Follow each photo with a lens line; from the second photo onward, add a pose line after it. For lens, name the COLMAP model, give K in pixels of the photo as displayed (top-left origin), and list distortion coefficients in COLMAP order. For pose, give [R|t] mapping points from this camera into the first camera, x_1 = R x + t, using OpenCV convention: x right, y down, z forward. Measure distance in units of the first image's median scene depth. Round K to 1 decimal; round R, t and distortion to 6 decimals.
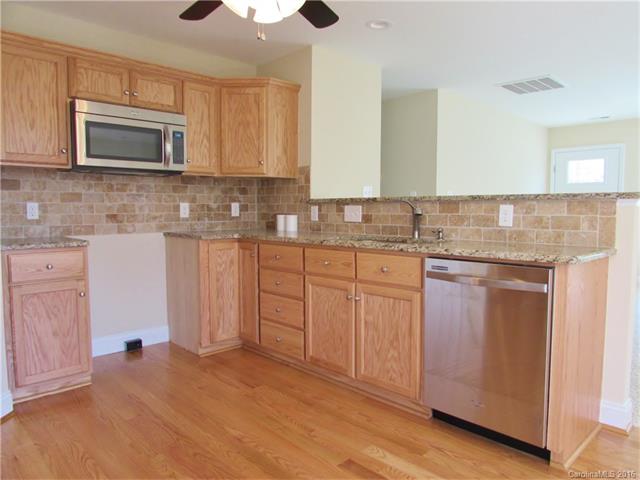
lens RADIAL K [[450.2, 0, 320.0], [0, 450.2, 240.0], [0, 0, 1]] dist [-0.034781, 0.001692]
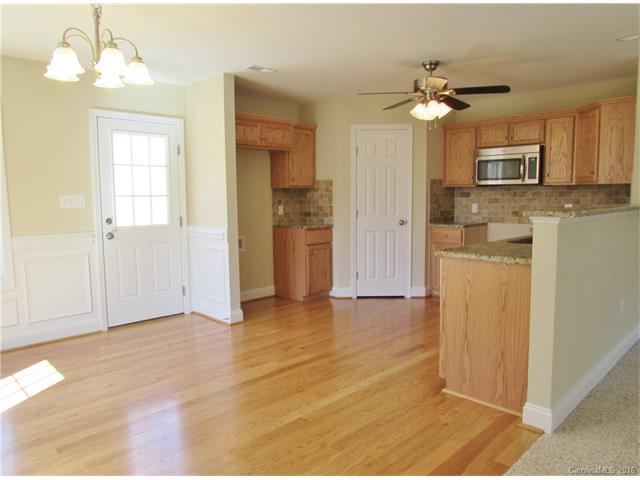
lens RADIAL K [[450.2, 0, 320.0], [0, 450.2, 240.0], [0, 0, 1]] dist [-0.034781, 0.001692]
pose [[-0.004408, 0.101080, -0.994869, 1.178642], [-0.058205, 0.993166, 0.101165, -0.078956], [0.998295, 0.058352, 0.001506, 0.312938]]
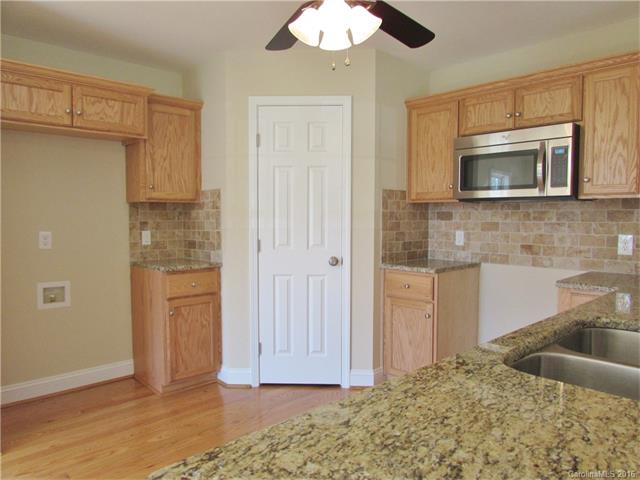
lens RADIAL K [[450.2, 0, 320.0], [0, 450.2, 240.0], [0, 0, 1]] dist [-0.034781, 0.001692]
pose [[-0.022682, 0.054373, -0.998263, 0.484510], [-0.068345, 0.996100, 0.055808, -0.092684], [0.997404, 0.069493, -0.018878, 0.604533]]
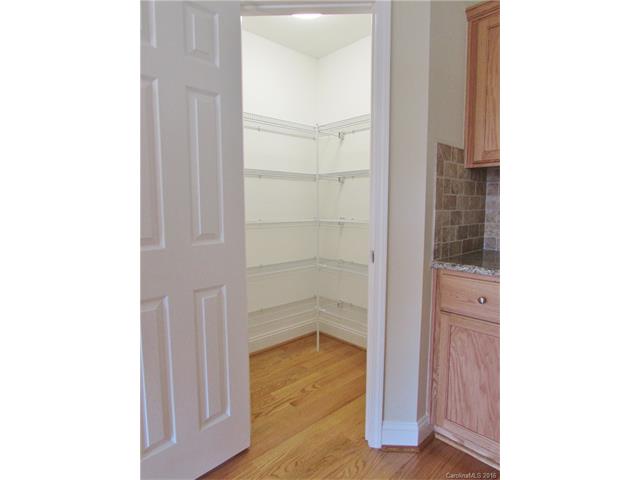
lens RADIAL K [[337.4, 0, 320.0], [0, 337.4, 240.0], [0, 0, 1]] dist [-0.023227, -0.000057]
pose [[-0.010842, 0.106416, -0.994263, -0.047815], [-0.068474, 0.991908, 0.106911, -0.062676], [0.997594, 0.069241, -0.003467, 0.564148]]
